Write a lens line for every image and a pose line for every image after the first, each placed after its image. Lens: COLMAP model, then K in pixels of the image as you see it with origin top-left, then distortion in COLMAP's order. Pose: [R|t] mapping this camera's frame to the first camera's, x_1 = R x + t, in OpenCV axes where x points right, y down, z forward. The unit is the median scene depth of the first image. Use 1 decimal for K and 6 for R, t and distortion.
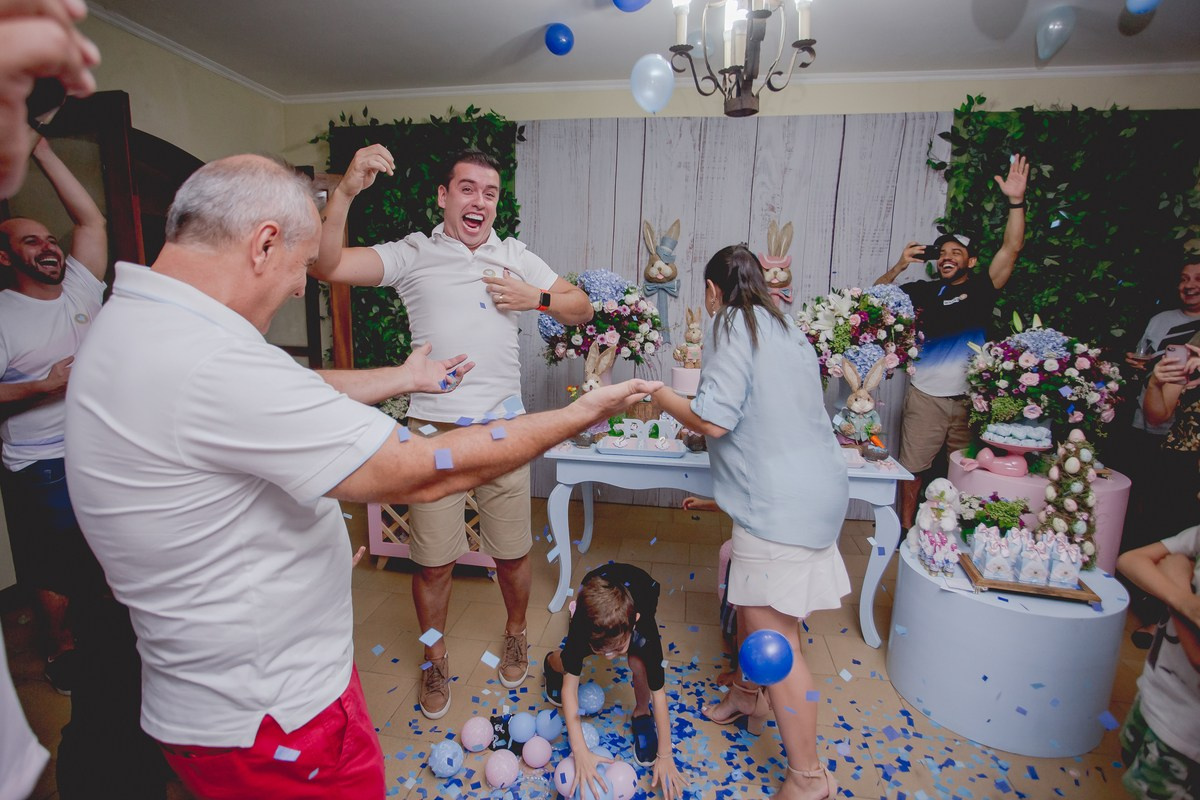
lens RADIAL K [[599.2, 0, 602.6], [0, 599.2, 400.4], [0, 0, 1]] dist [-0.073665, 0.033154]
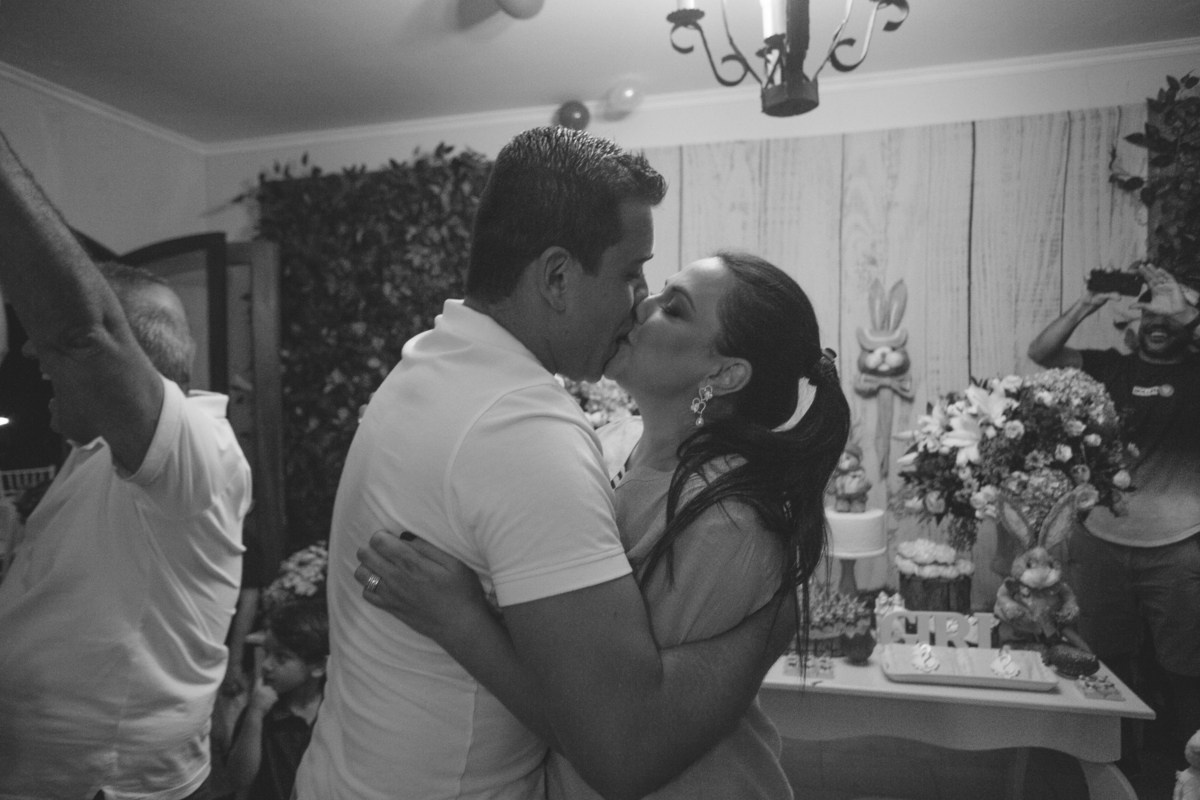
lens RADIAL K [[779.3, 0, 605.0], [0, 779.3, 401.6], [0, 0, 1]] dist [-0.054356, 0.048681]
pose [[0.995597, -0.029677, -0.088918, 0.061334], [0.015903, 0.988285, -0.151786, -0.040232], [0.092381, 0.149704, 0.984406, 0.137210]]
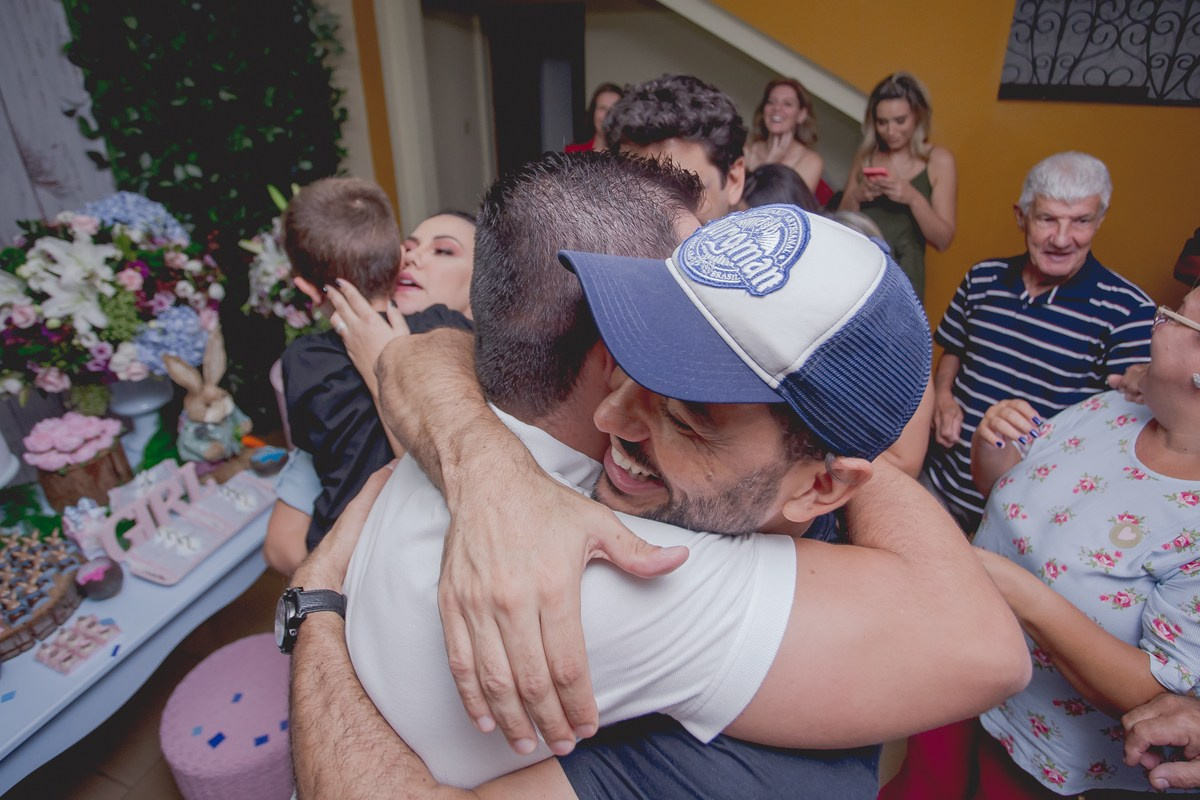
lens RADIAL K [[666.3, 0, 598.0], [0, 666.3, 337.6], [0, 0, 1]] dist [-0.058552, 0.018879]
pose [[0.201081, -0.421970, 0.884029, -0.051253], [0.193486, 0.901792, 0.386439, -0.191648], [-0.960276, 0.093342, 0.262979, 0.317776]]
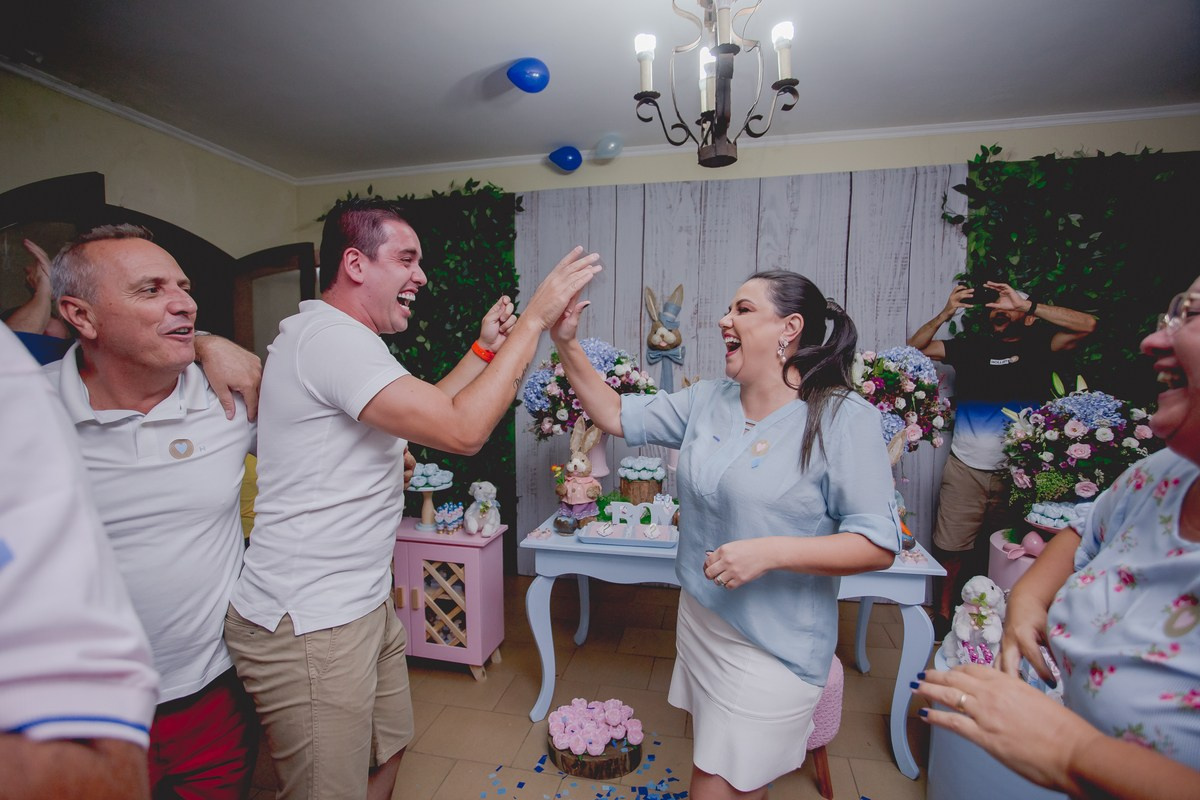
lens RADIAL K [[579.5, 0, 602.7], [0, 579.5, 401.4], [0, 0, 1]] dist [-0.075615, 0.032396]
pose [[0.997939, -0.016660, -0.061962, 0.063056], [0.010142, 0.994520, -0.104052, -0.023610], [0.063356, 0.103209, 0.992640, 0.097597]]
